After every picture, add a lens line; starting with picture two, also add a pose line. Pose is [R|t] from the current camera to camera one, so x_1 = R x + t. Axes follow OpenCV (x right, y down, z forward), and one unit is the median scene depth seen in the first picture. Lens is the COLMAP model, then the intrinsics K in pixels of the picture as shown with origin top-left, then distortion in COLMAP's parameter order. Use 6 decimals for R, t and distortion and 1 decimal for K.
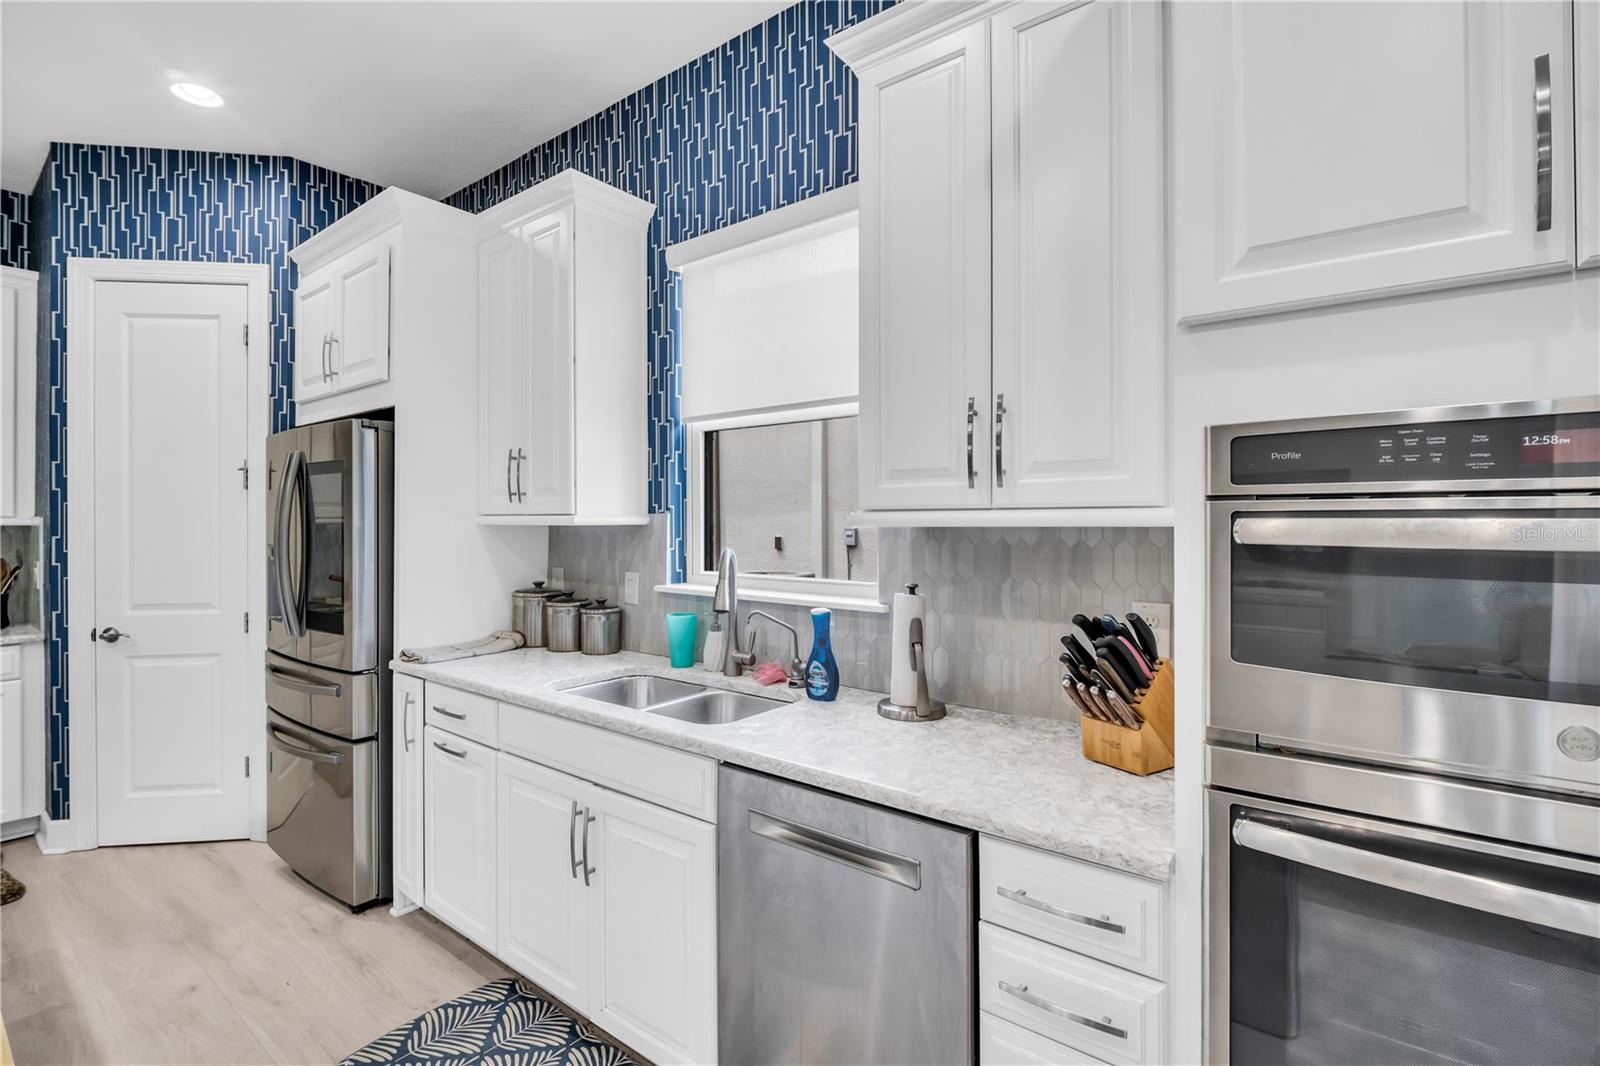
lens RADIAL K [[731.6, 0, 811.0], [0, 731.6, 518.6], [0, 0, 1]] dist [0.001021, -0.004483]
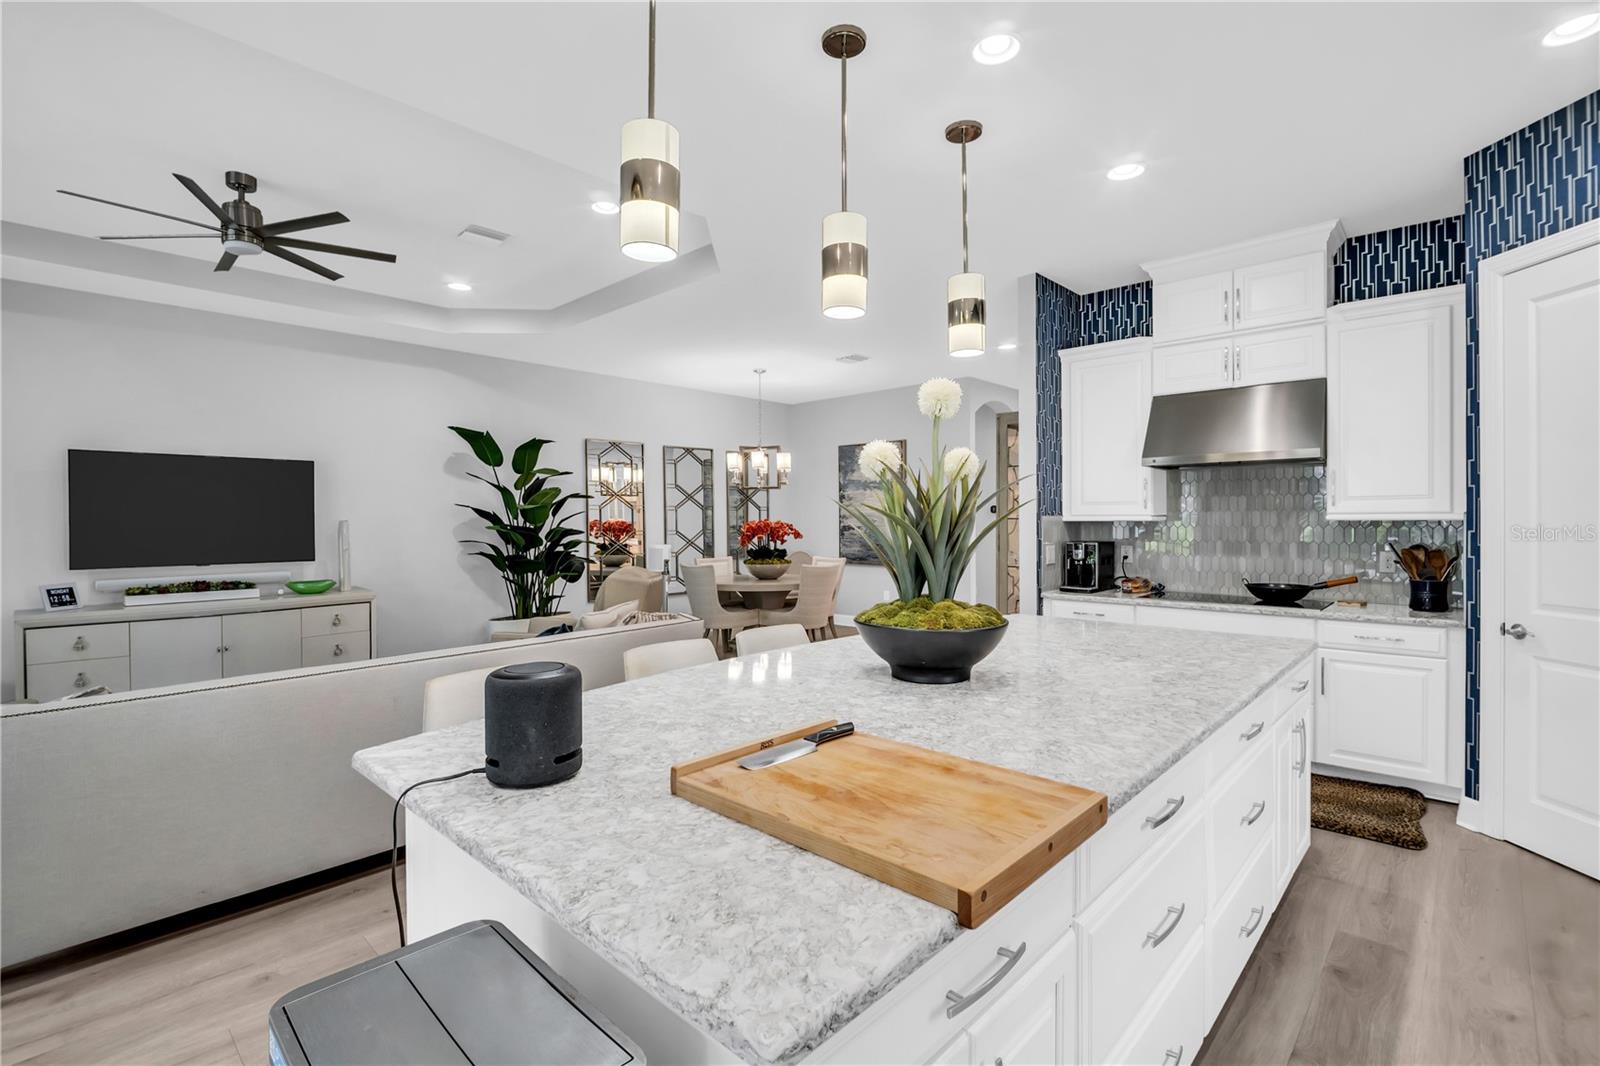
lens RADIAL K [[731.6, 0, 793.9], [0, 731.6, 522.1], [0, 0, 1]] dist [0.001021, -0.004483]
pose [[-0.099472, 0.005761, -0.995024, 0.130441], [0.006889, 0.999963, 0.005101, 0.000972], [0.995017, -0.006347, -0.099508, 0.147017]]
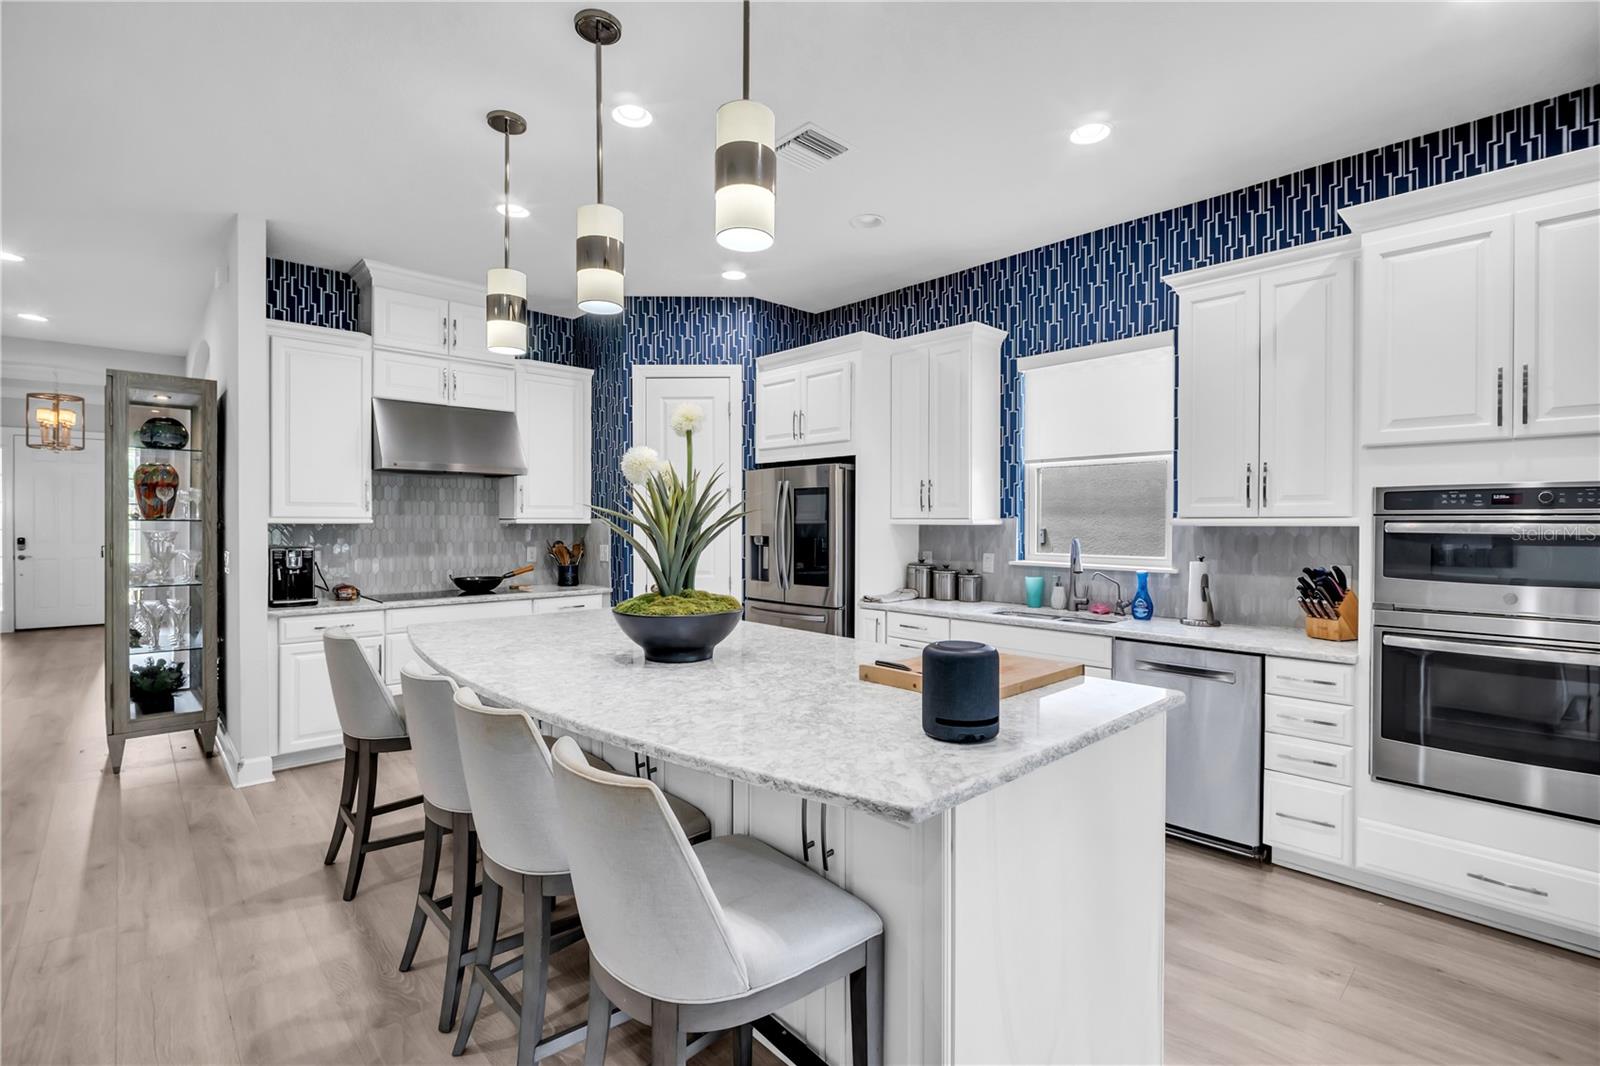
lens RADIAL K [[731.6, 0, 814.3], [0, 731.6, 528.5], [0, 0, 1]] dist [0.001021, -0.004483]
pose [[0.987970, 0.005921, -0.154531, -0.386799], [-0.004113, 0.999919, 0.012017, -0.001292], [0.154590, -0.011237, 0.987915, -0.709844]]
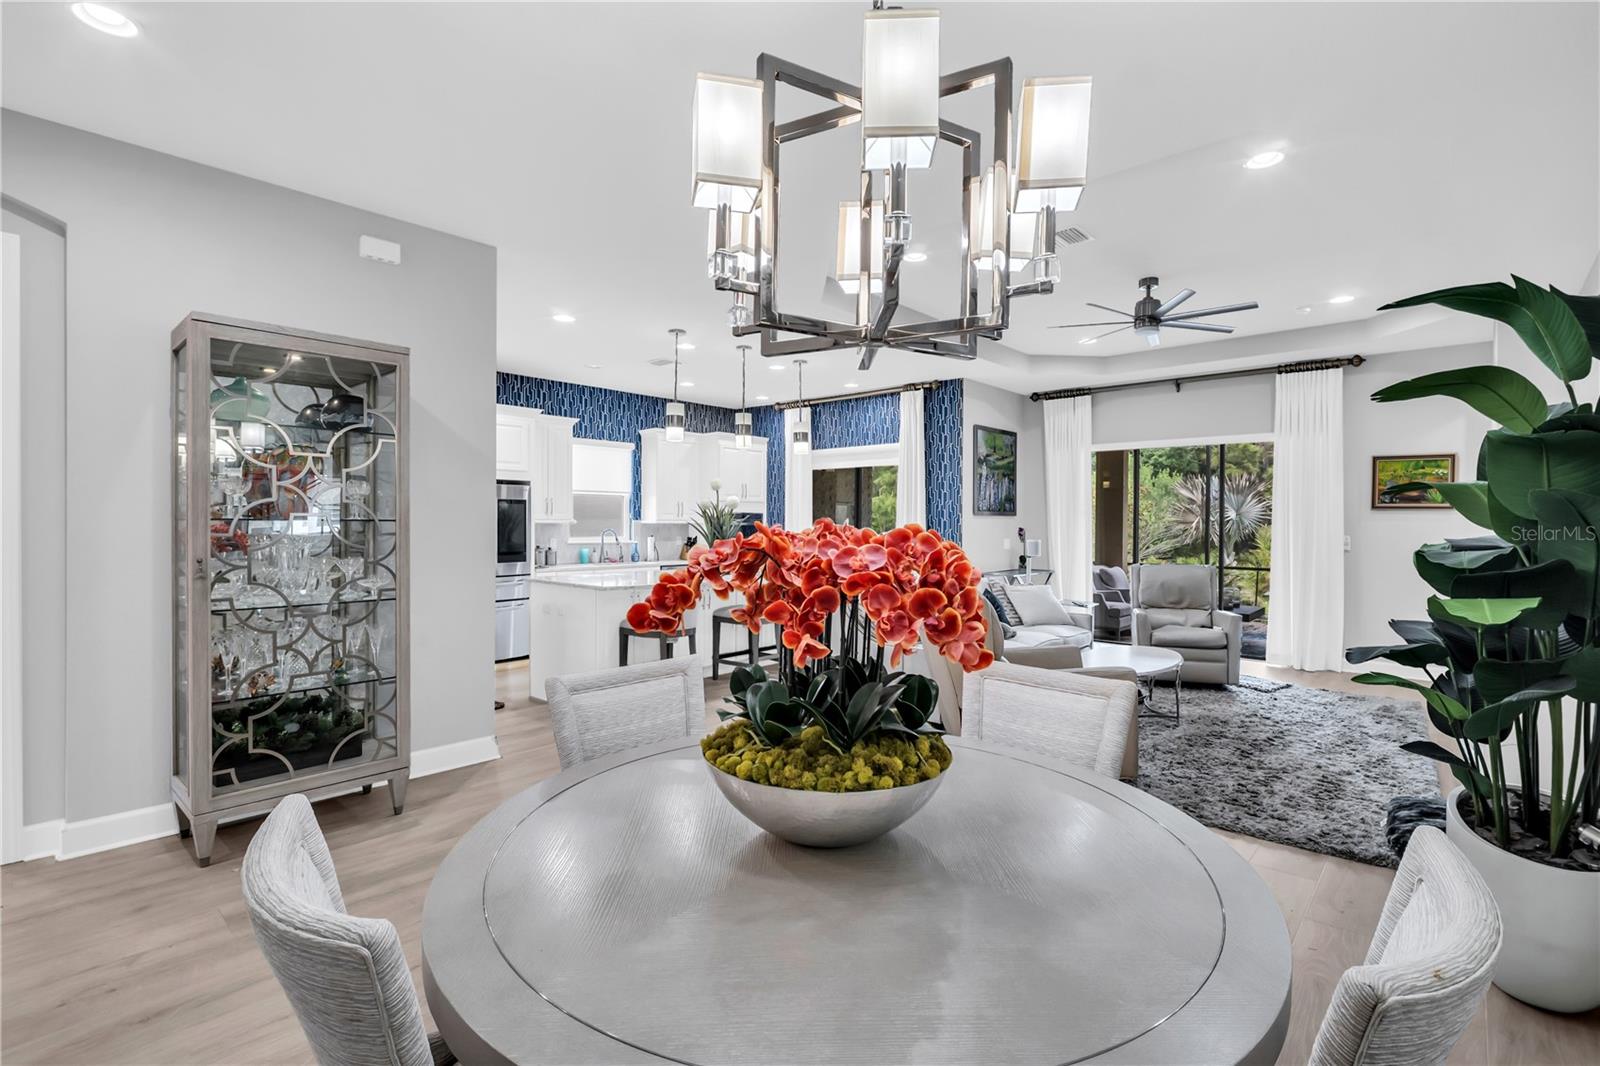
lens RADIAL K [[731.6, 0, 820.9], [0, 731.6, 528.5], [0, 0, 1]] dist [0.001021, -0.004483]
pose [[0.056812, -0.003815, 0.998378, -3.282461], [-0.008020, 0.999959, 0.004277, 0.008548], [-0.998353, -0.008250, 0.056779, -0.288184]]
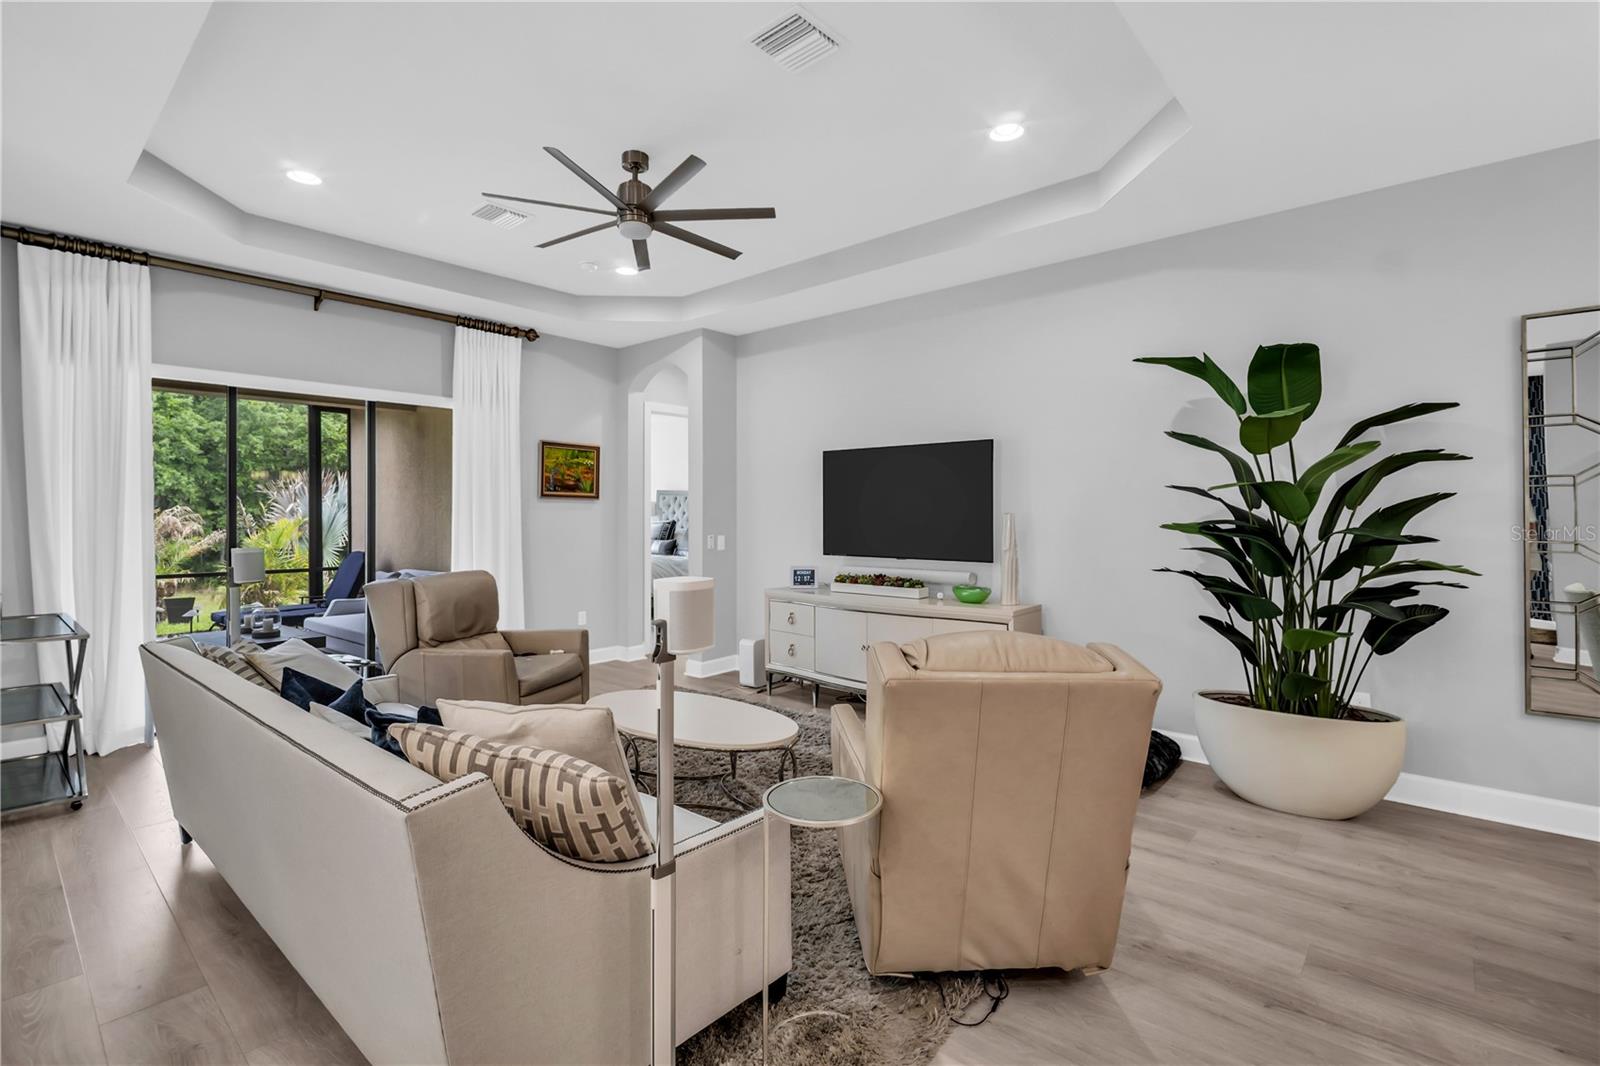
lens RADIAL K [[731.6, 0, 803.6], [0, 731.6, 516.1], [0, 0, 1]] dist [0.001021, -0.004483]
pose [[-0.997513, 0.002938, 0.070421, -1.618911], [0.002917, 0.999996, -0.000399, 0.003801], [-0.070422, -0.000192, -0.997517, 0.307060]]
